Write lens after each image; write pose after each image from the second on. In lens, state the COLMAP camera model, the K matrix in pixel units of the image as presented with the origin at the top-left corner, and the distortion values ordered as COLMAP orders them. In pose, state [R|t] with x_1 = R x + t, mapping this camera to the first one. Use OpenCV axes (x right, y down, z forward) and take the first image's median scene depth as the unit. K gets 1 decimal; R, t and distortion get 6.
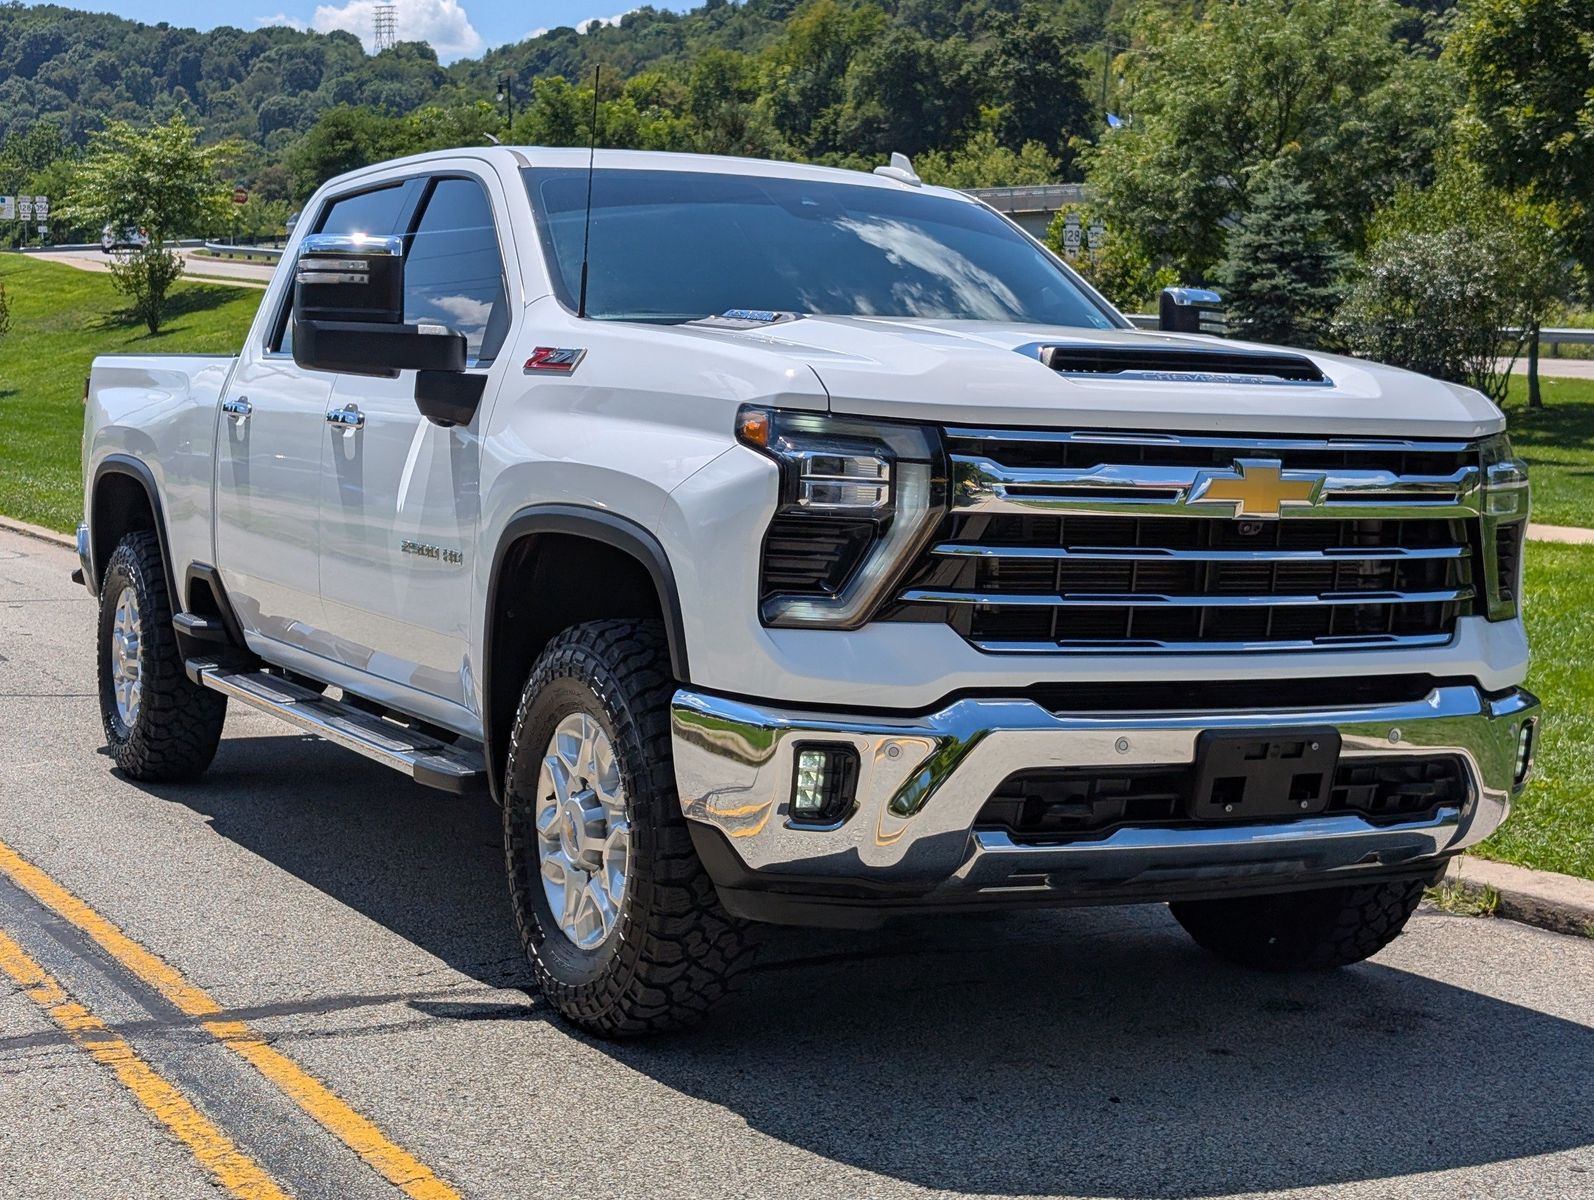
lens RADIAL K [[2524.6, 0, 800.2], [0, 2524.6, 583.7], [0, 0, 1]] dist [0.254304, -1.285167]
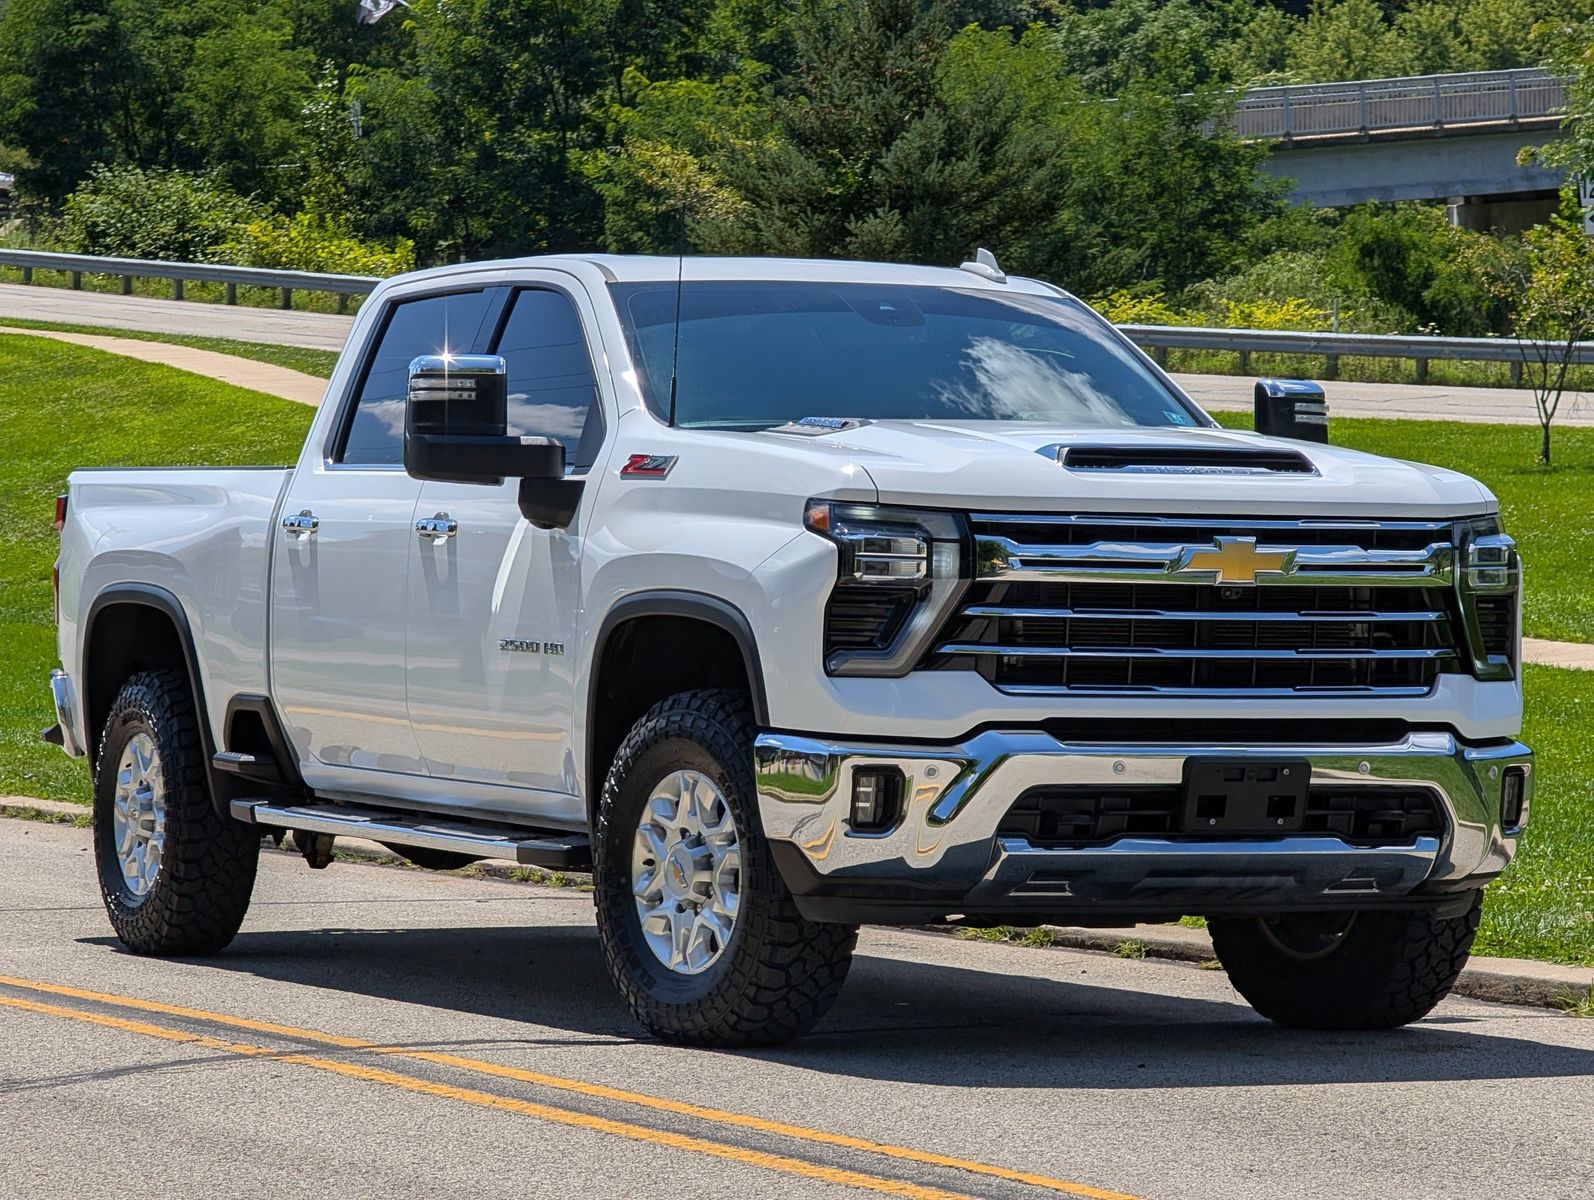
lens RADIAL K [[5769.9, 0, 797.0], [0, 5769.9, 600.0], [0, 0, 1]] dist [0.479462, -2.040769]
pose [[0.998657, -0.018394, -0.048440, 0.092312], [0.015342, 0.997918, -0.062638, 0.133687], [0.049491, 0.061811, 0.996860, -1.558601]]
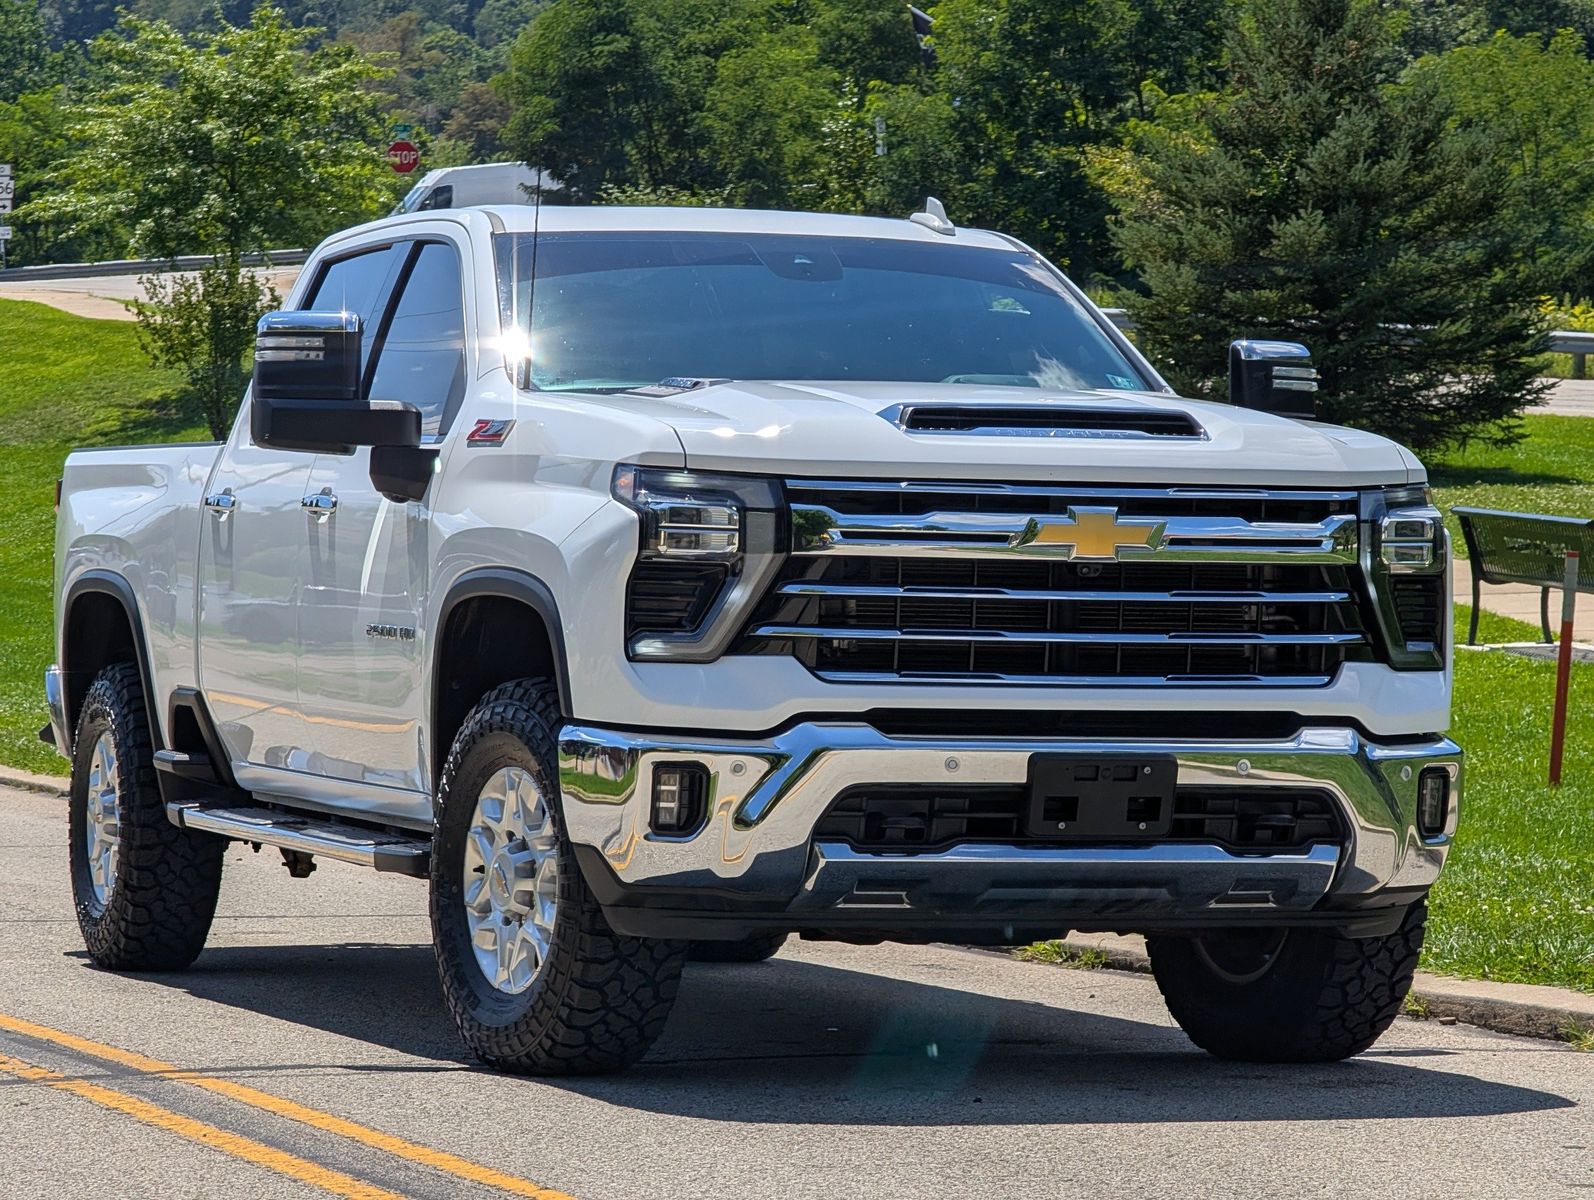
lens RADIAL K [[5769.9, 0, 797.0], [0, 5769.9, 600.0], [0, 0, 1]] dist [0.479462, -2.040769]
pose [[0.988374, -0.016714, -0.151120, 0.376653], [0.006458, 0.997658, -0.068100, 0.139203], [0.151904, 0.066332, 0.986167, -1.273831]]
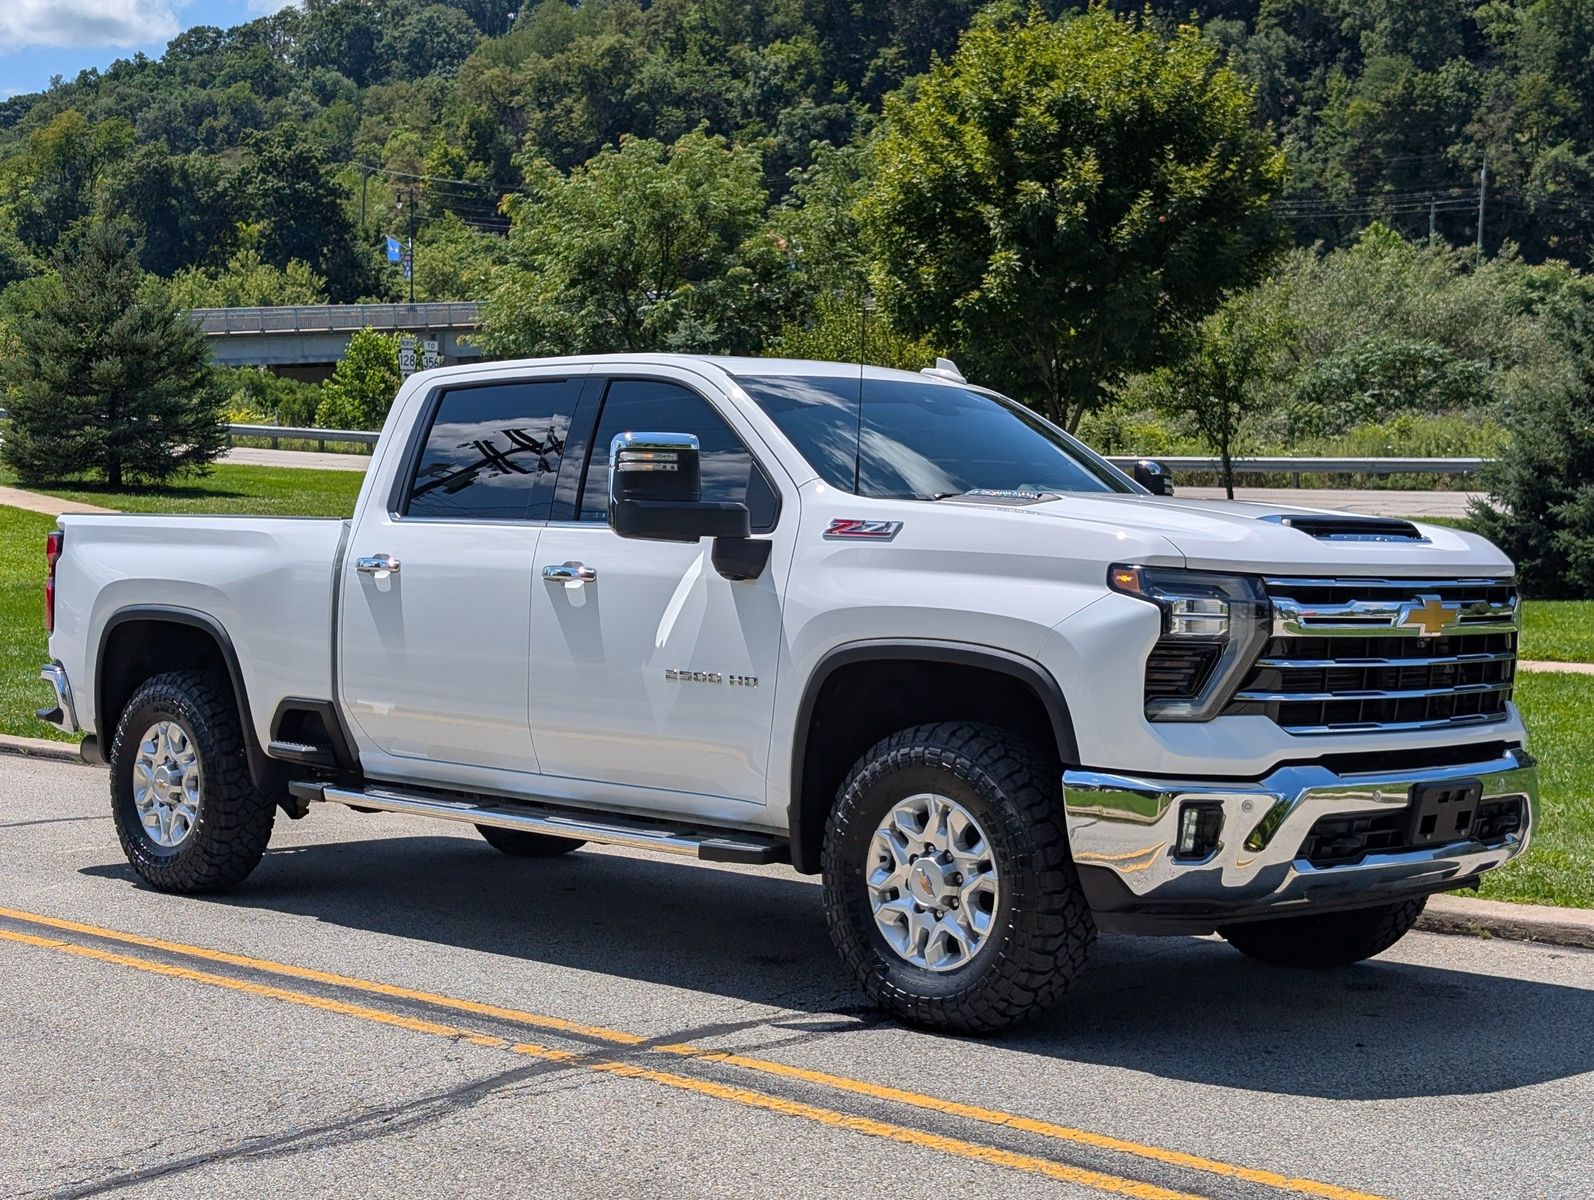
lens RADIAL K [[2524.6, 0, 800.2], [0, 2524.6, 583.7], [0, 0, 1]] dist [0.254304, -1.285167]
pose [[0.956334, -0.020366, 0.291567, -0.518879], [0.033486, 0.998635, -0.040076, -0.008110], [-0.290352, 0.048090, 0.955711, -0.254003]]
